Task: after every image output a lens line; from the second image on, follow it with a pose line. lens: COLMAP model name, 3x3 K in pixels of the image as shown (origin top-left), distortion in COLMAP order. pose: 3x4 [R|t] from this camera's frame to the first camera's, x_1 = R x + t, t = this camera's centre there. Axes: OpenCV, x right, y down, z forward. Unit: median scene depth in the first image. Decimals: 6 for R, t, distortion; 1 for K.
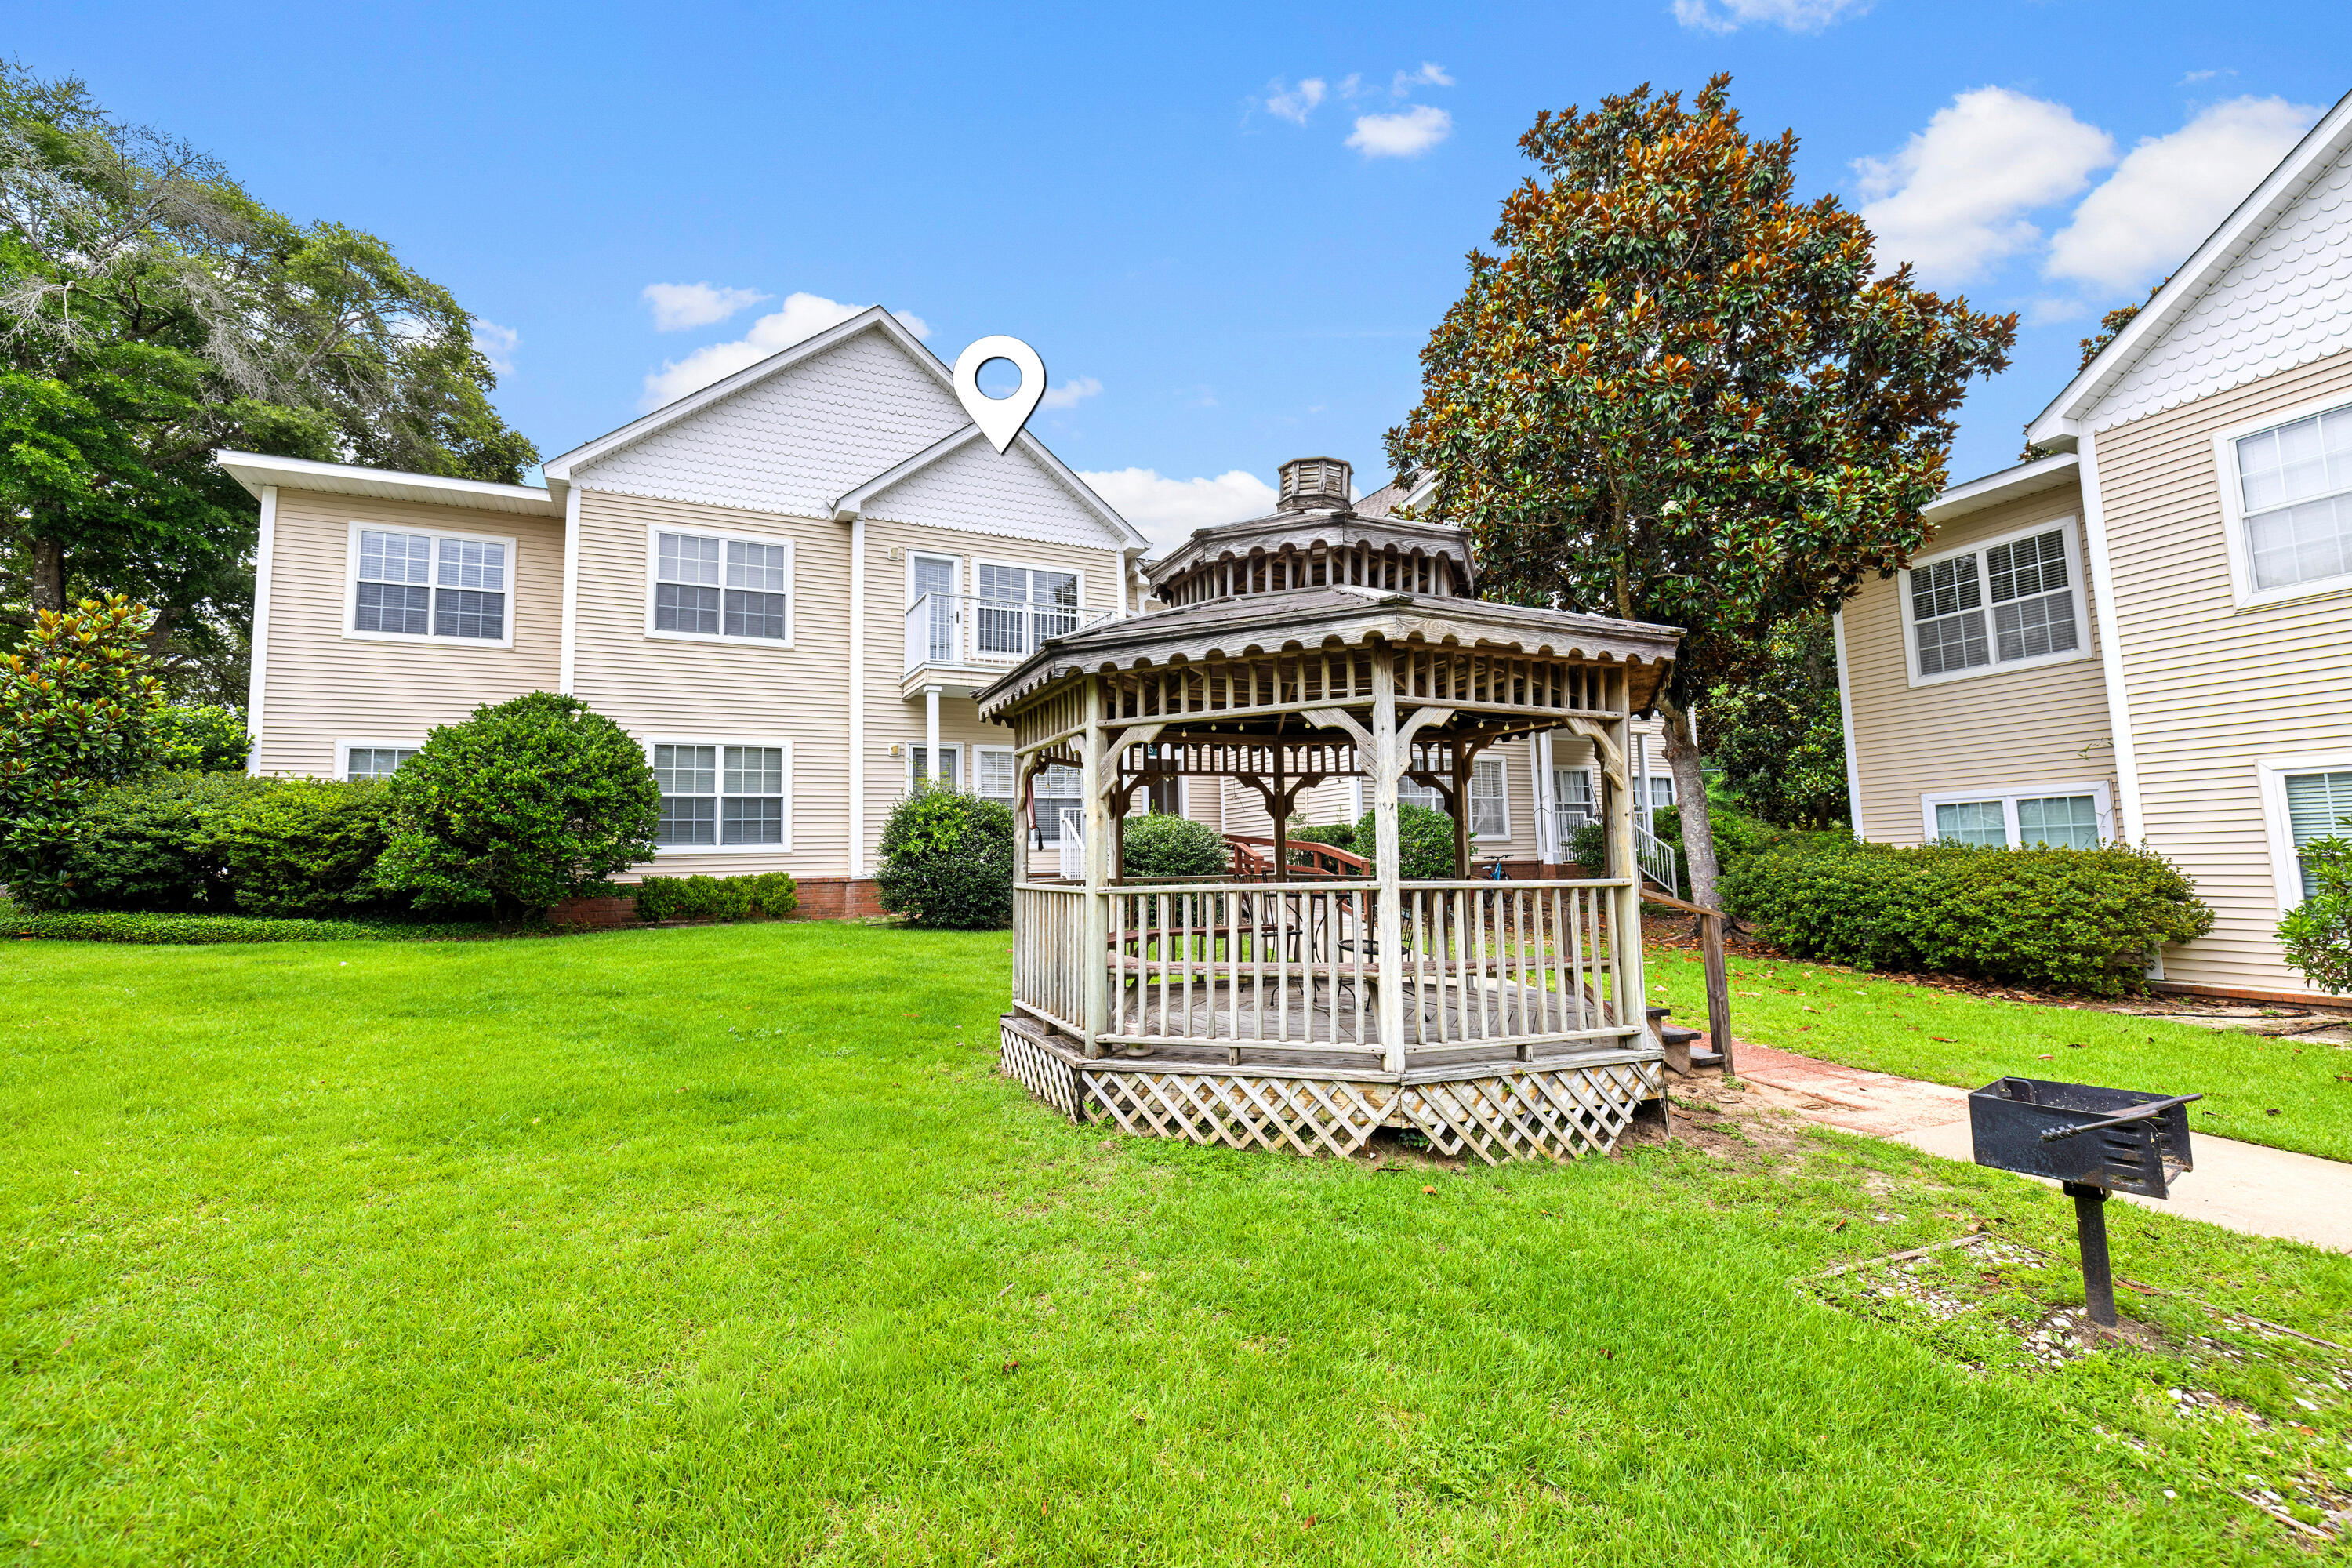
lens RADIAL K [[1006.6, 0, 1159.6], [0, 1006.6, 785.7], [0, 0, 1]] dist [0.002440, 0.000017]
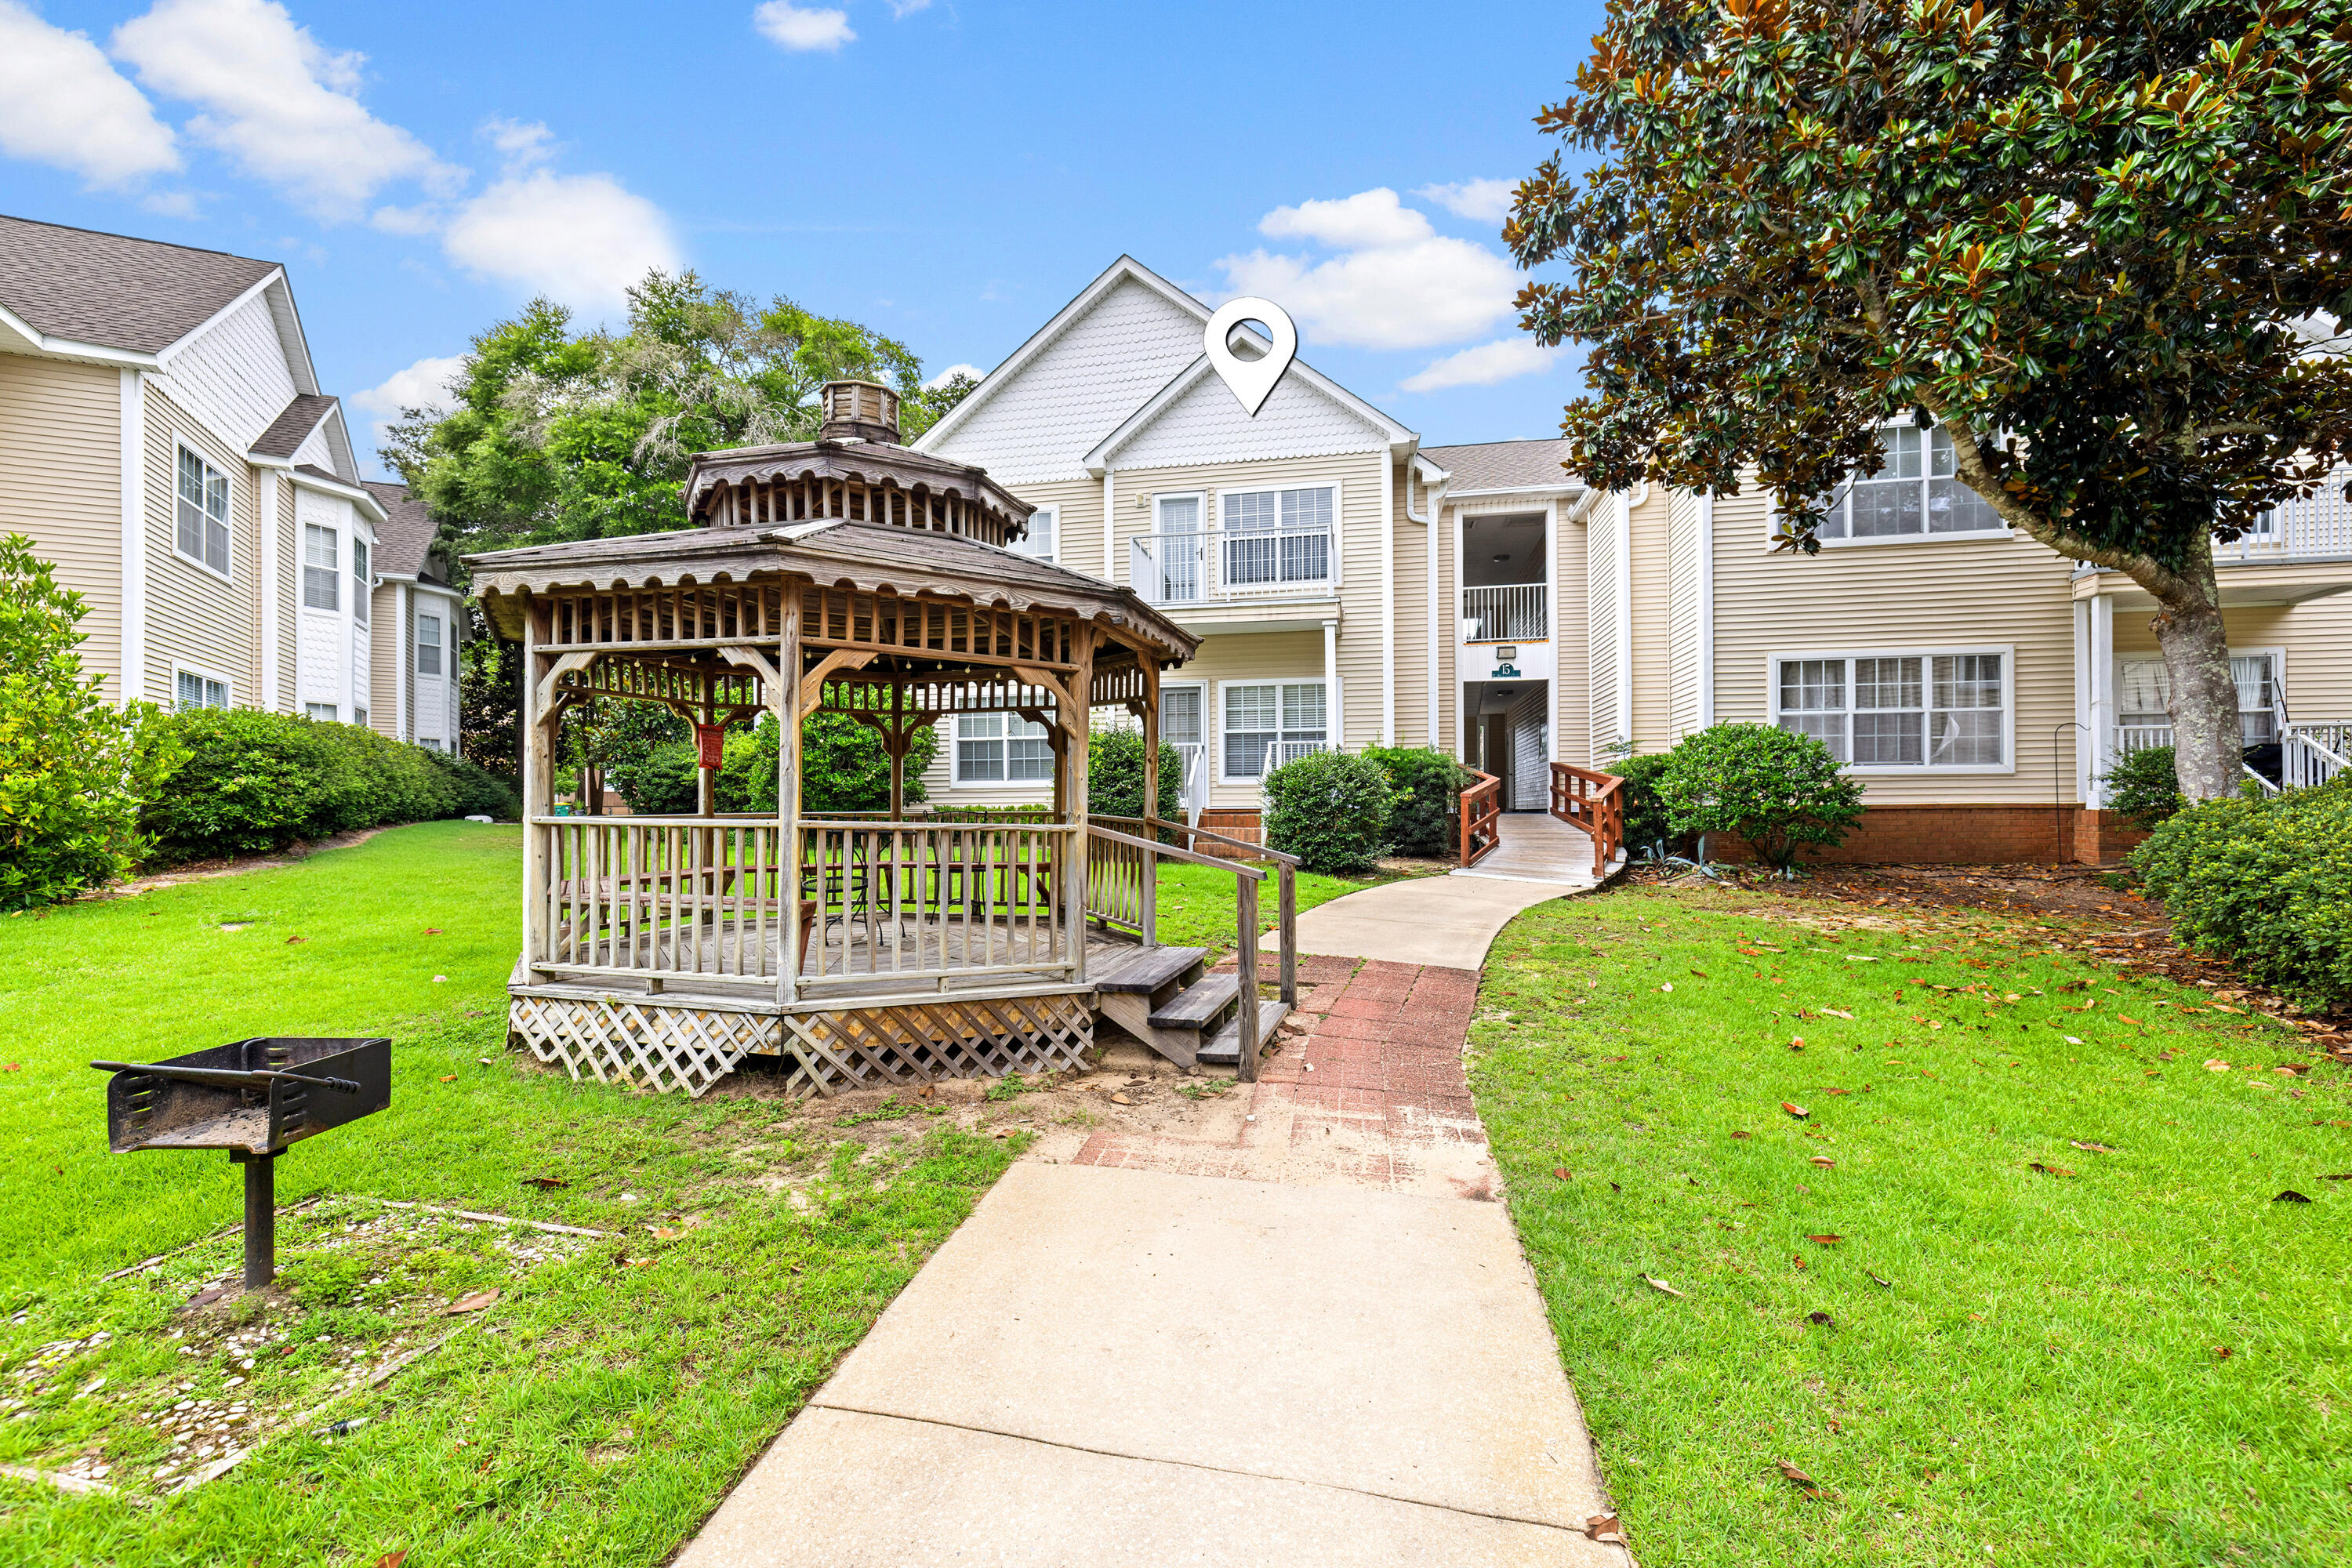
lens RADIAL K [[1031.5, 0, 1172.5], [0, 1031.5, 824.5], [0, 0, 1]] dist [0.002327, 0.000130]
pose [[0.787238, 0.026173, -0.616094, 0.924659], [0.036795, 0.995325, 0.089299, 0.018030], [0.615551, -0.092969, 0.782594, 0.339999]]
